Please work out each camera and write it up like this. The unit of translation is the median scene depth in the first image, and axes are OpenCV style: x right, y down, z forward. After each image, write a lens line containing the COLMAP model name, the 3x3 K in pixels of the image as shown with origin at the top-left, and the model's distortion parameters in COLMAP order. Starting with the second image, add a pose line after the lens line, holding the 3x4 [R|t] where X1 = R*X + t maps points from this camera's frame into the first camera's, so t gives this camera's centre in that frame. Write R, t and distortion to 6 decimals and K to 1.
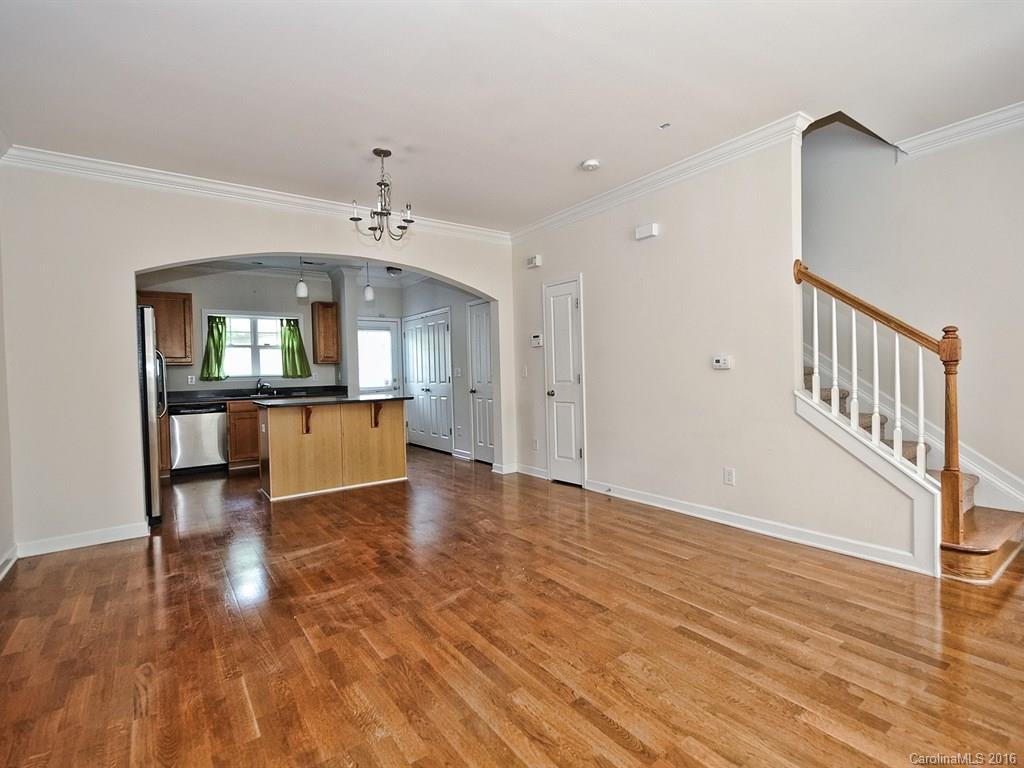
lens RADIAL K [[495.4, 0, 518.0], [0, 495.4, 377.5], [0, 0, 1]] dist [0.005838, -0.000882]
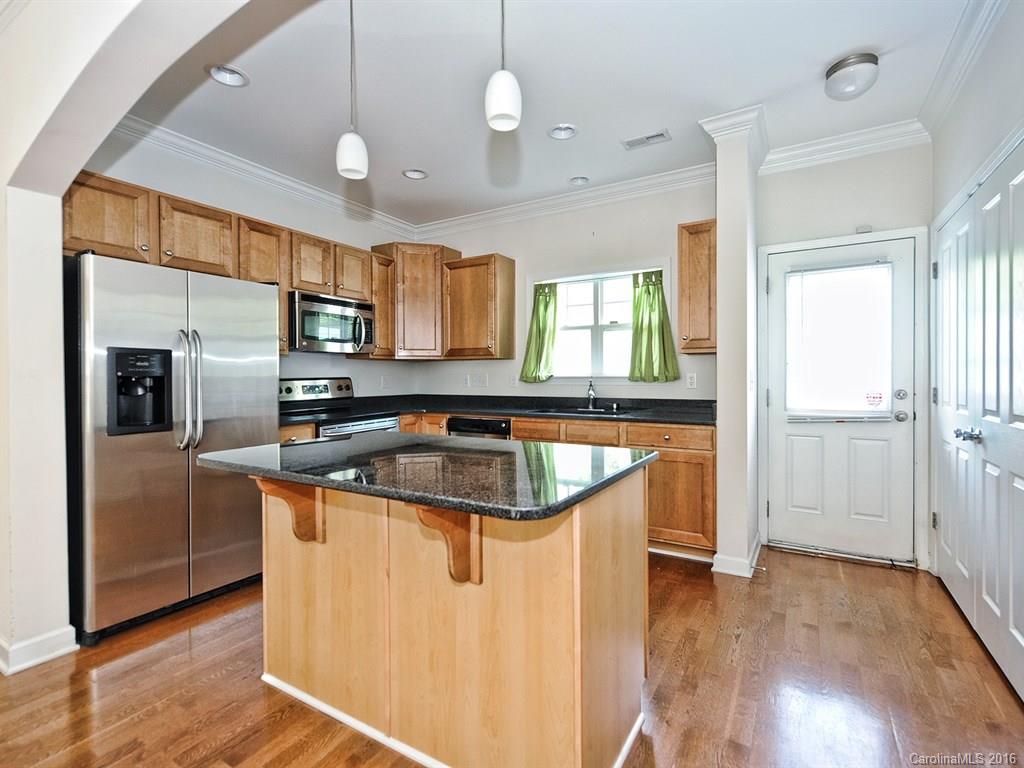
lens RADIAL K [[495.4, 0, 514.1], [0, 495.4, 376.1], [0, 0, 1]] dist [0.005838, -0.000882]
pose [[0.391205, 0.022309, -0.920033, -0.031055], [-0.017296, 0.999708, 0.016887, -0.017914], [0.920141, 0.009306, 0.391477, 1.000074]]
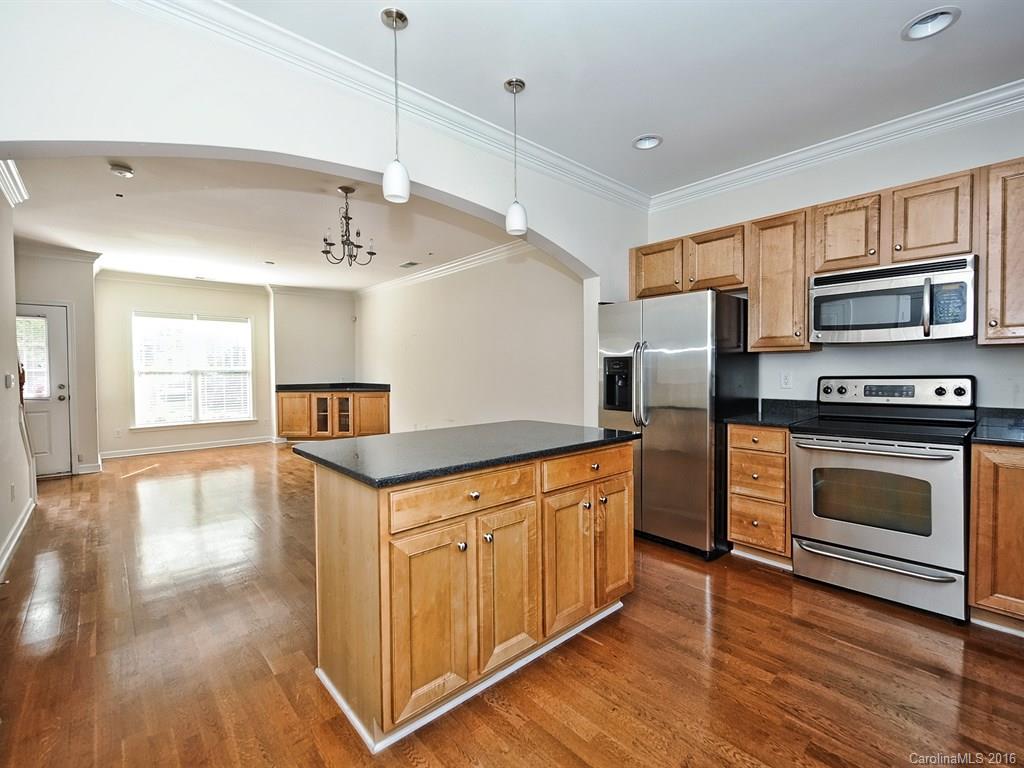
lens RADIAL K [[465.2, 0, 520.6], [0, 465.2, 378.0], [0, 0, 1]] dist [0.003128, -0.000049]
pose [[-0.994374, 0.034563, -0.100133, -0.411337], [0.031406, 0.998964, 0.032933, -0.026762], [0.101167, 0.029603, -0.994429, 1.573651]]
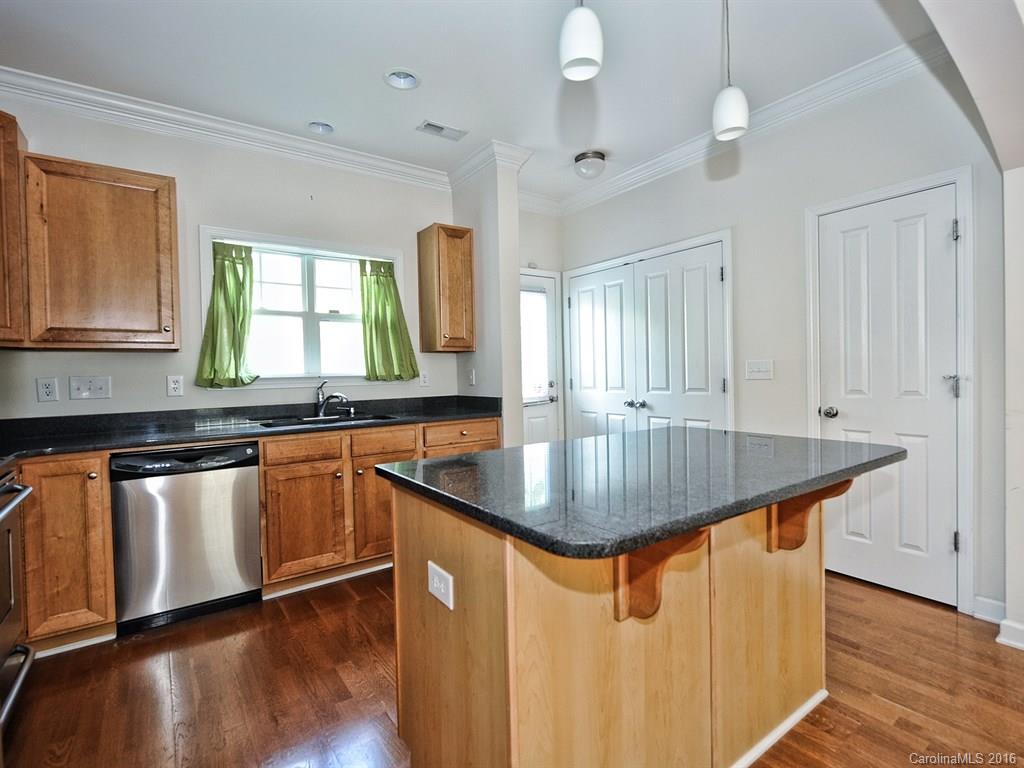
lens RADIAL K [[495.4, 0, 517.5], [0, 495.4, 381.1], [0, 0, 1]] dist [0.005838, -0.000882]
pose [[0.999997, 0.002210, 0.001289, -0.489528], [-0.002218, 0.999978, 0.006197, -0.003242], [-0.001275, -0.006200, 0.999980, 0.769962]]
